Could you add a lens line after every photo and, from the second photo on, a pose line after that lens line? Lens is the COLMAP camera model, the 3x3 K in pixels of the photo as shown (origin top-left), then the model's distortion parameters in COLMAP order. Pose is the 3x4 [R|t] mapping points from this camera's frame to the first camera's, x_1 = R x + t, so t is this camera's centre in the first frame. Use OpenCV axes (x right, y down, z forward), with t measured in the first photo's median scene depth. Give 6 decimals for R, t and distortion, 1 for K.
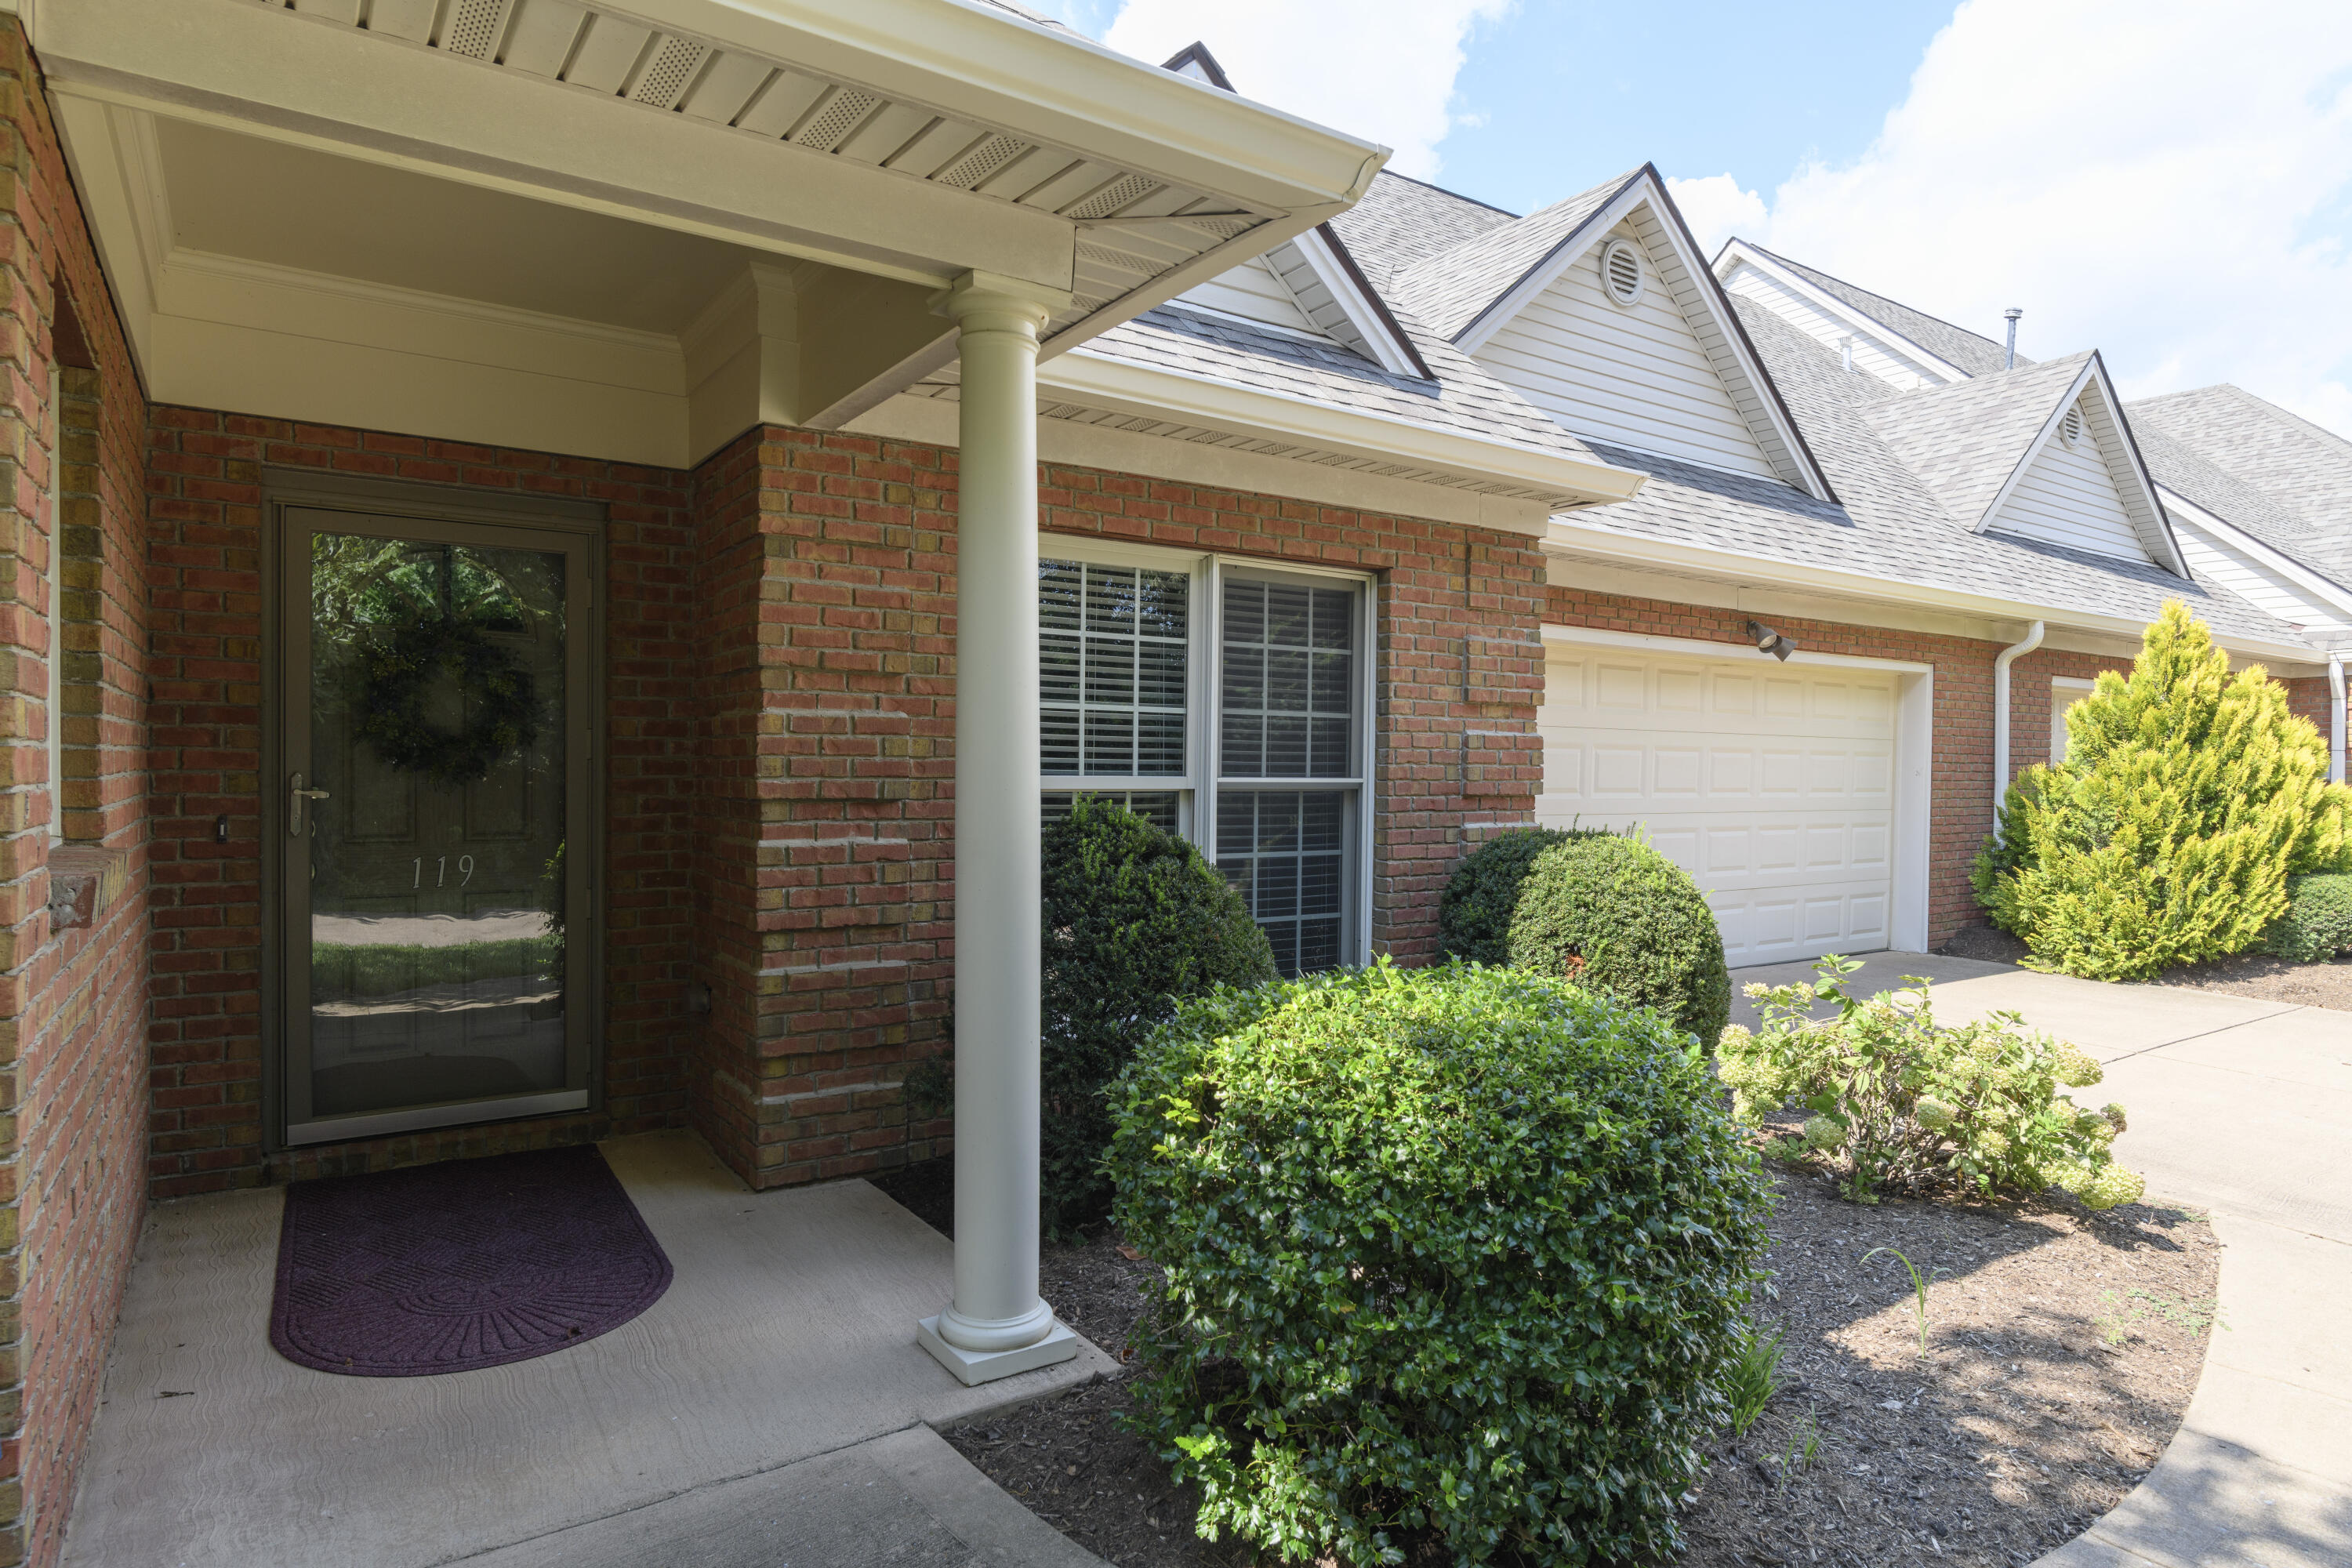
lens RADIAL K [[1328.8, 0, 1153.9], [0, 1328.8, 784.2], [0, 0, 1]] dist [-0.008097, 0.001150]
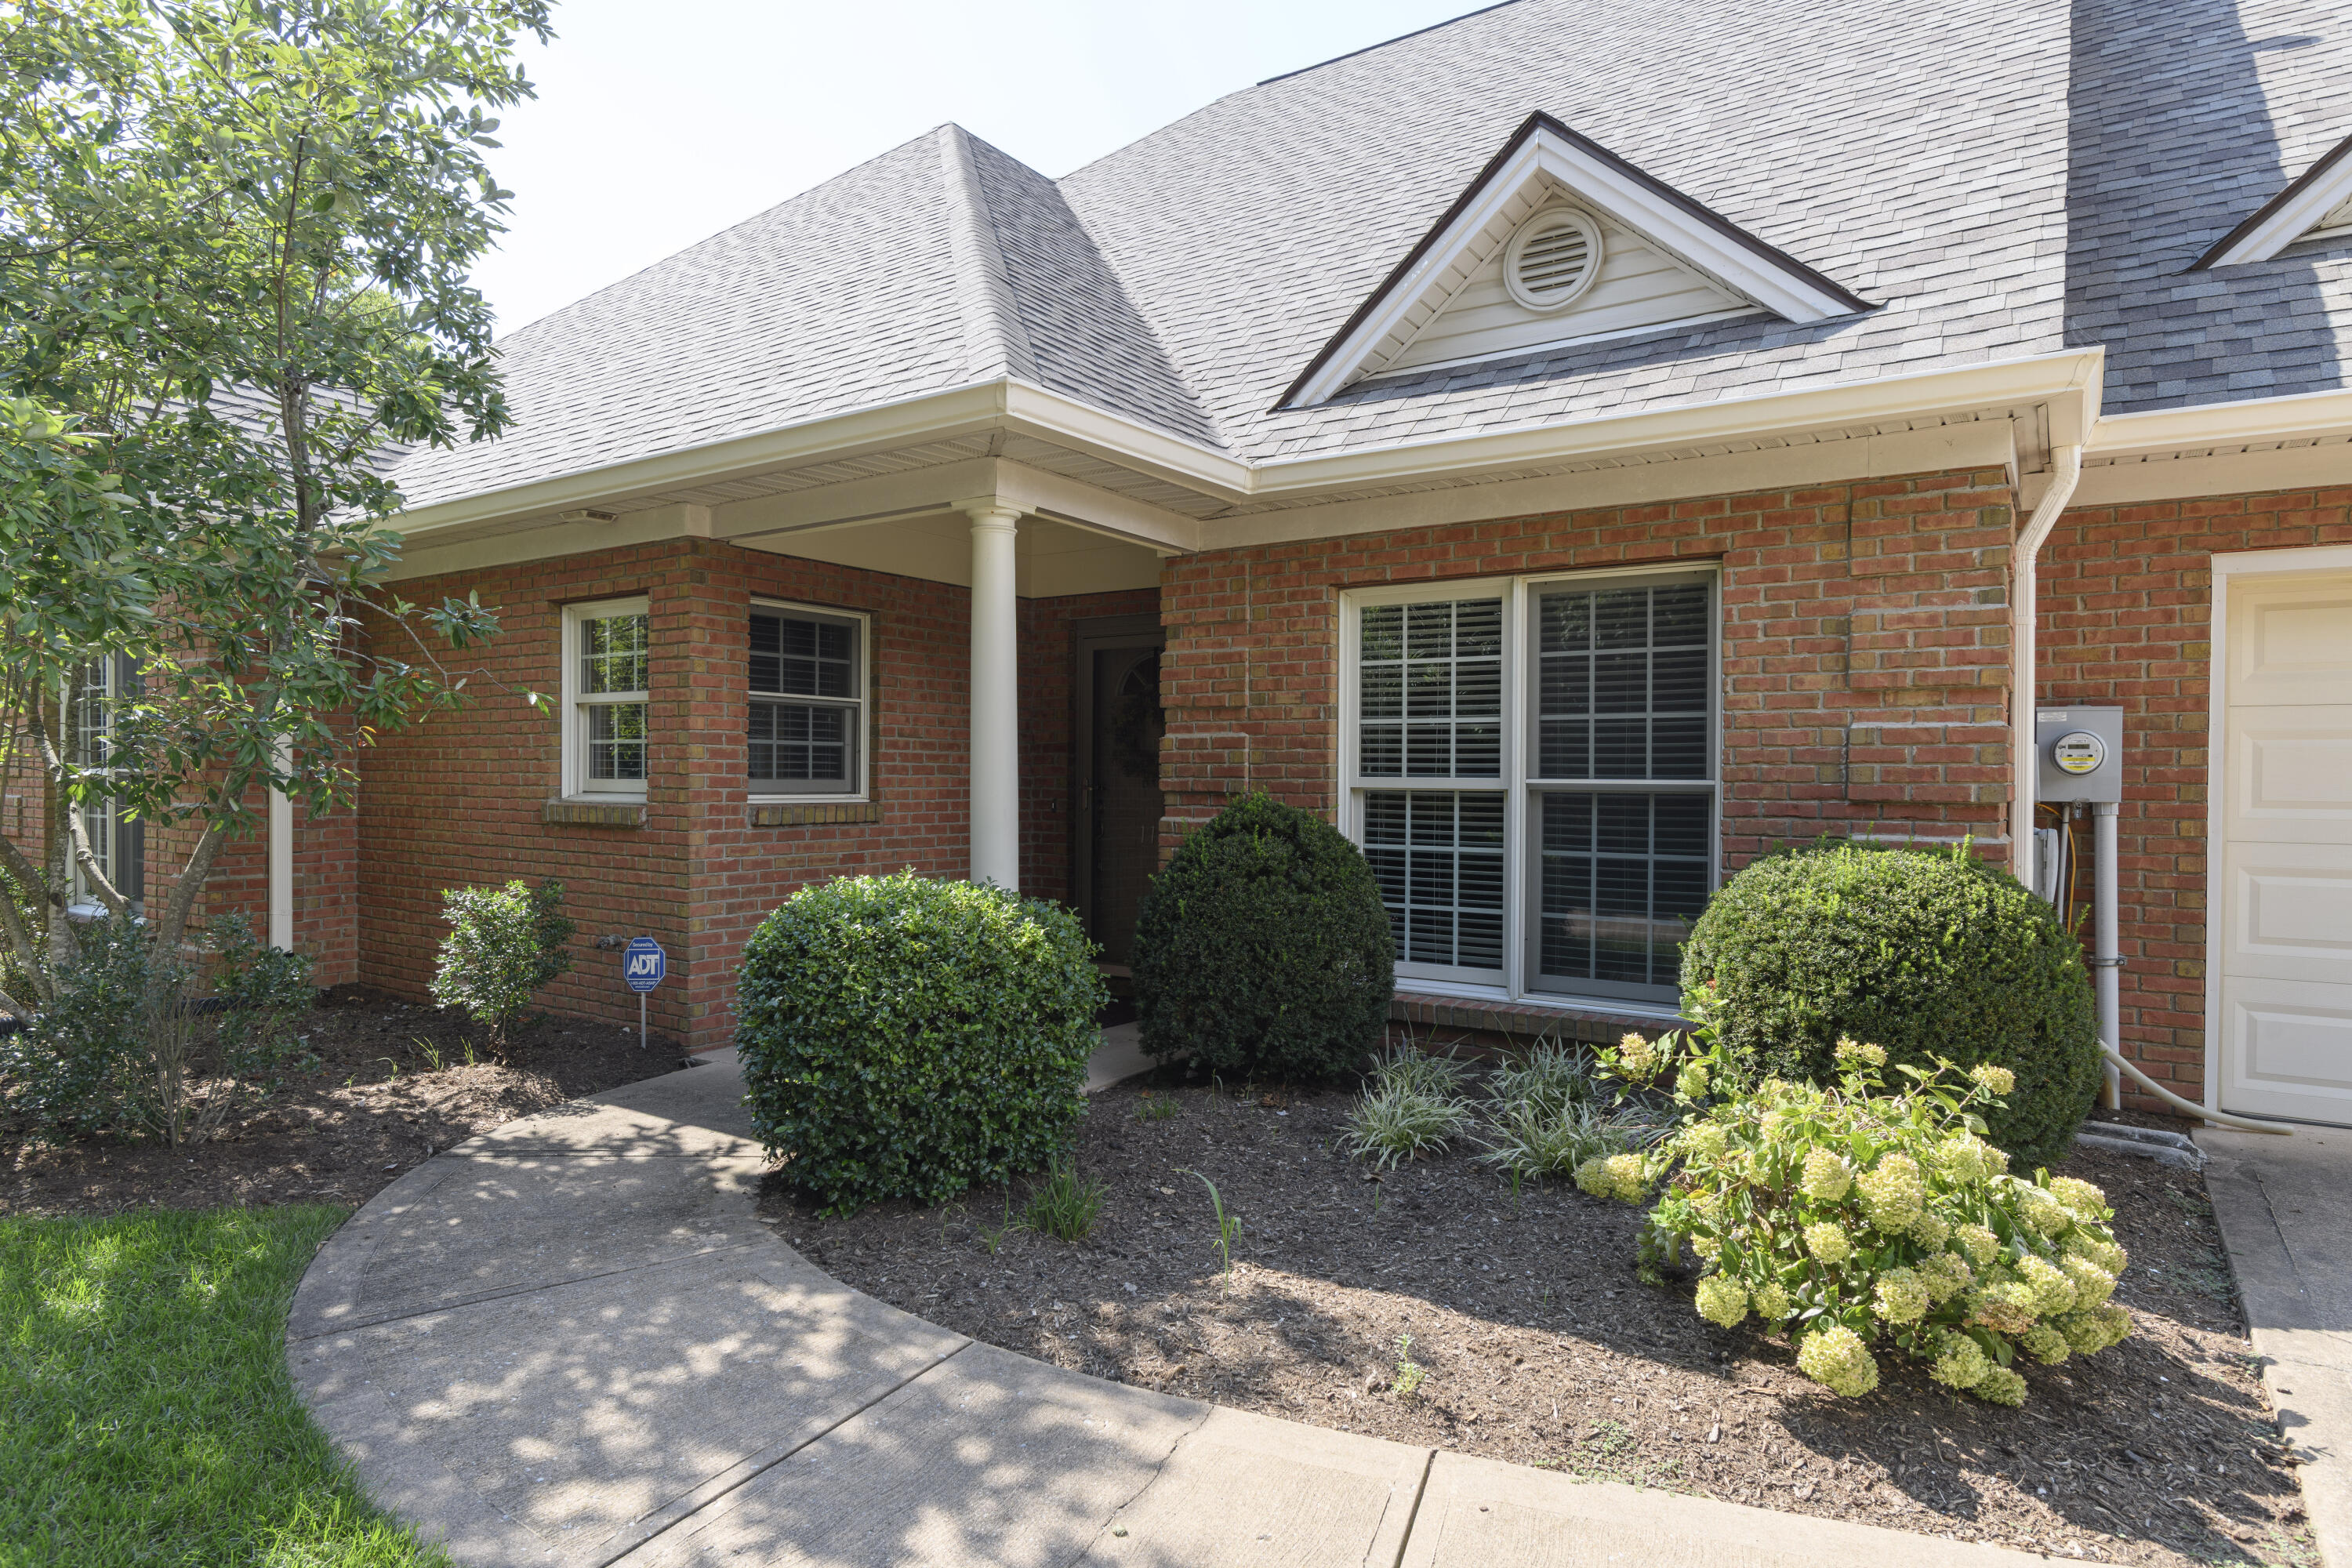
lens RADIAL K [[1328.8, 0, 1168.1], [0, 1328.8, 785.8], [0, 0, 1]] dist [-0.008097, 0.001150]
pose [[0.379511, -0.000286, -0.925187, 0.951829], [-0.014446, 0.999876, -0.006235, 0.011720], [0.925074, 0.015731, 0.379460, 0.317366]]
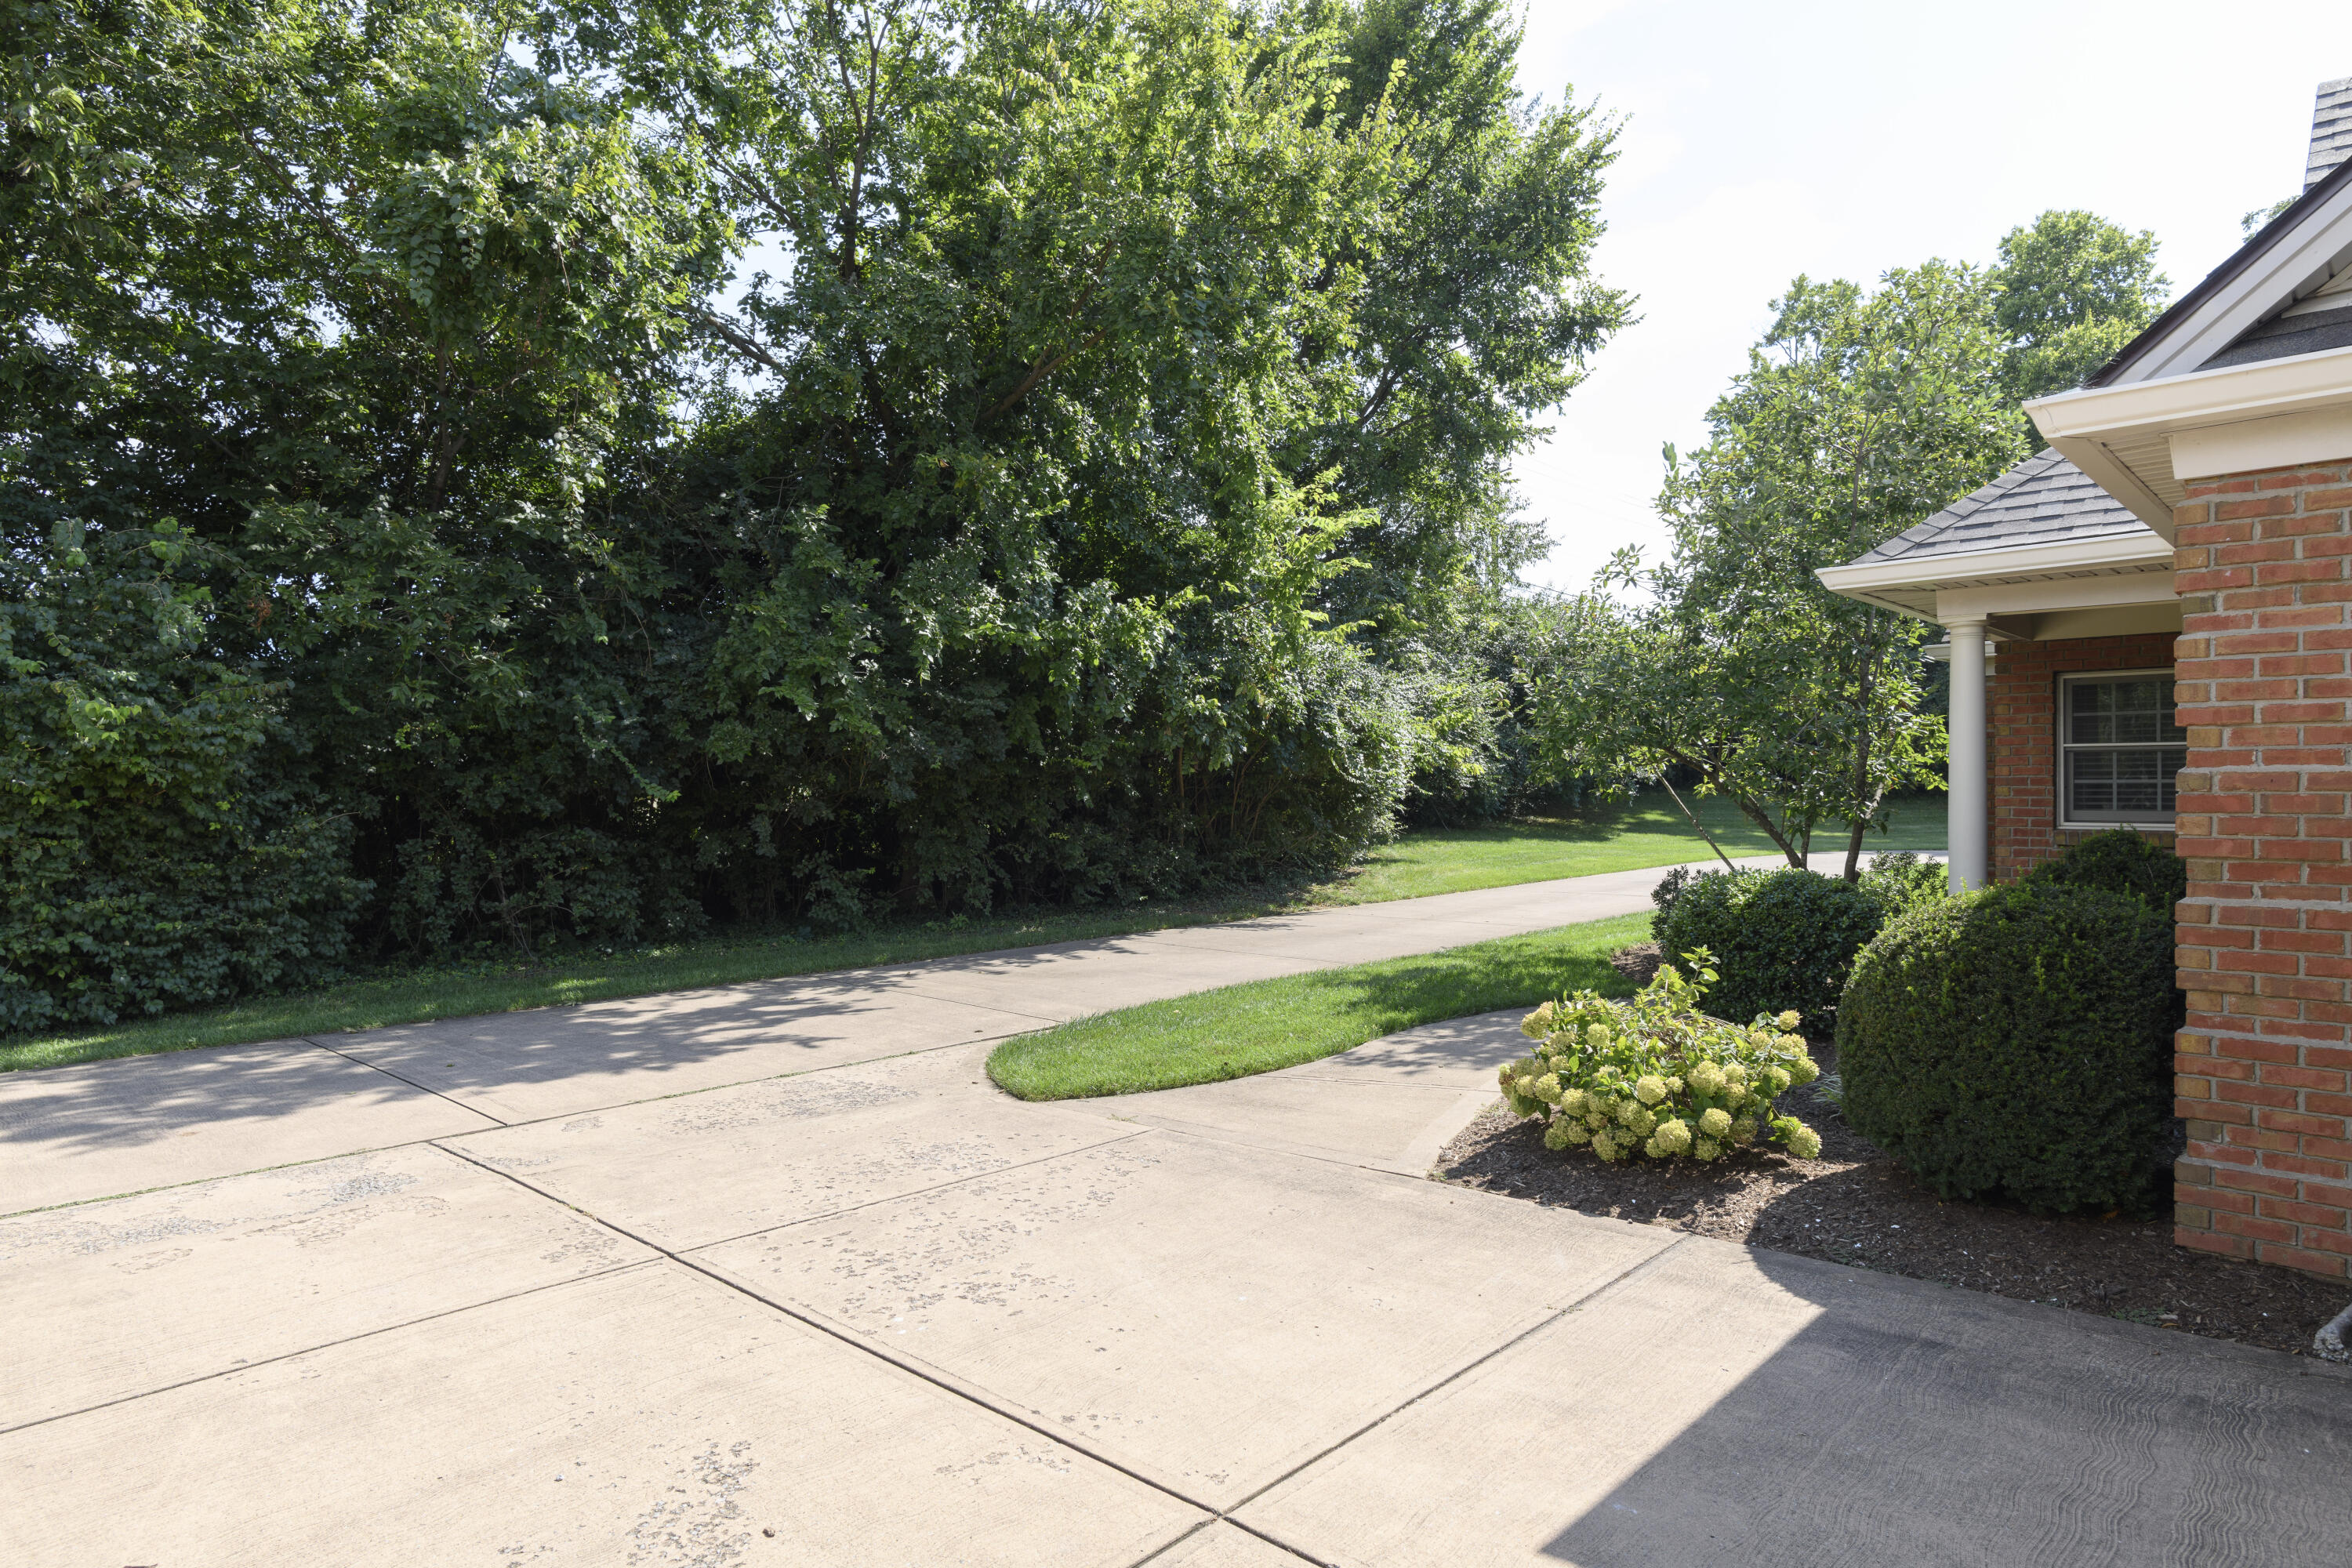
lens RADIAL K [[1328.8, 0, 1170.3], [0, 1328.8, 790.8], [0, 0, 1]] dist [-0.008097, 0.001150]
pose [[-0.973257, 0.000733, -0.229718, 1.119589], [-0.000864, 0.999976, 0.006851, -0.026186], [0.229718, 0.006866, -0.973233, 1.797333]]
